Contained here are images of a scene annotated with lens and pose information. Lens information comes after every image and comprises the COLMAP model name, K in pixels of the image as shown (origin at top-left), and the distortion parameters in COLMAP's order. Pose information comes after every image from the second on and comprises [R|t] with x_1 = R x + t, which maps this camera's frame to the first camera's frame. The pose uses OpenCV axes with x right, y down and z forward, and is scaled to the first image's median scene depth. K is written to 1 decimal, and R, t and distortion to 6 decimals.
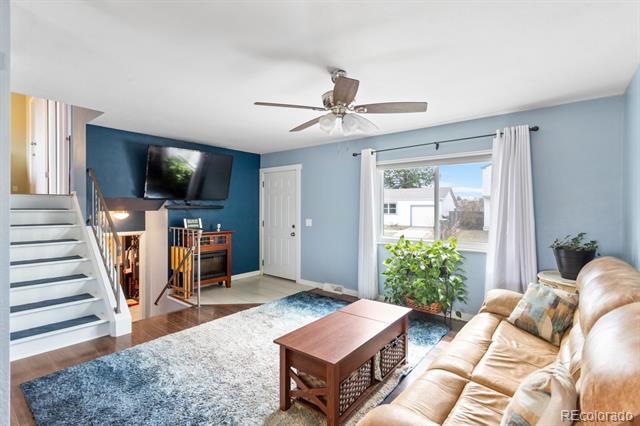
lens RADIAL K [[313.1, 0, 320.4], [0, 313.1, 208.9], [0, 0, 1]] dist [0.004169, -0.002117]
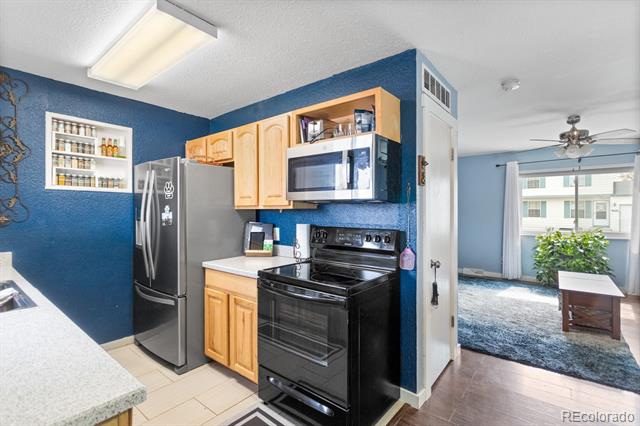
lens RADIAL K [[313.1, 0, 324.2], [0, 313.1, 211.3], [0, 0, 1]] dist [0.004169, -0.002117]
pose [[0.999906, -0.007295, 0.011588, -0.642139], [0.007323, 0.999970, -0.002384, 0.010829], [-0.011570, 0.002469, 0.999930, -0.277113]]
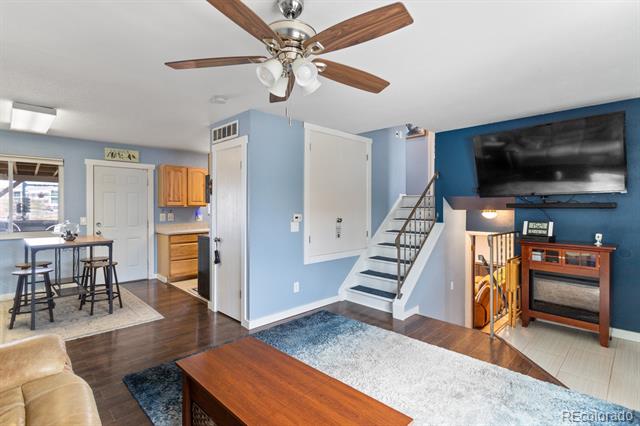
lens RADIAL K [[313.1, 0, 321.8], [0, 313.1, 207.6], [0, 0, 1]] dist [0.004169, -0.002117]
pose [[-0.109329, -0.001658, -0.994004, 0.367178], [-0.012146, 0.999926, -0.000332, 0.005157], [0.993931, 0.012037, -0.109341, 0.604559]]
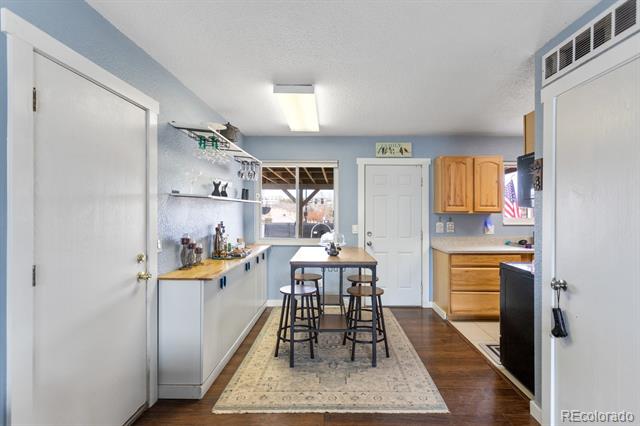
lens RADIAL K [[313.1, 0, 332.4], [0, 313.1, 210.2], [0, 0, 1]] dist [0.004169, -0.002117]
pose [[-0.778197, -0.011786, -0.627910, 0.021051], [-0.014600, 0.999893, -0.000673, 0.005327], [0.627851, 0.008644, -0.778286, 0.355872]]
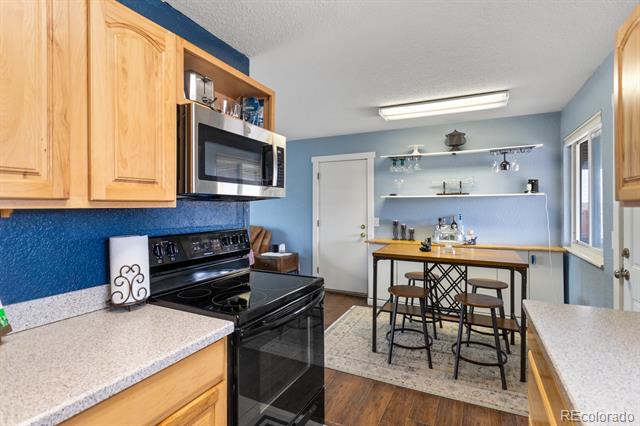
lens RADIAL K [[313.1, 0, 319.4], [0, 313.1, 202.8], [0, 0, 1]] dist [0.004169, -0.002117]
pose [[-0.217416, 0.004561, 0.976068, -1.010056], [0.008522, 0.999960, -0.002775, 0.002372], [-0.976042, 0.007715, -0.217447, 0.186734]]
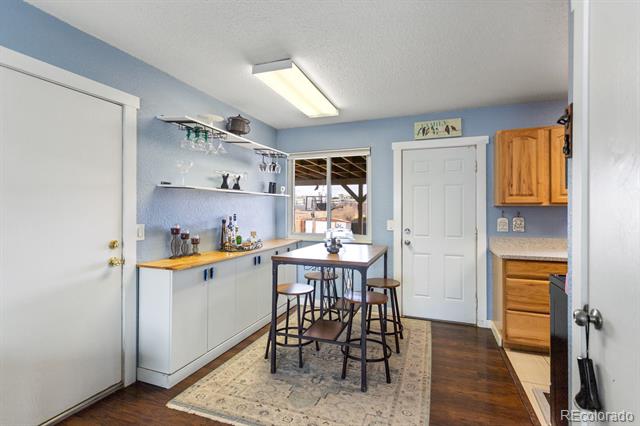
lens RADIAL K [[313.1, 0, 315.4], [0, 313.1, 208.0], [0, 0, 1]] dist [0.004169, -0.002117]
pose [[-0.952180, -0.010891, -0.305344, -0.196345], [-0.011269, 0.999936, -0.000525, 0.019009], [0.305330, 0.002941, -0.952242, 0.382485]]
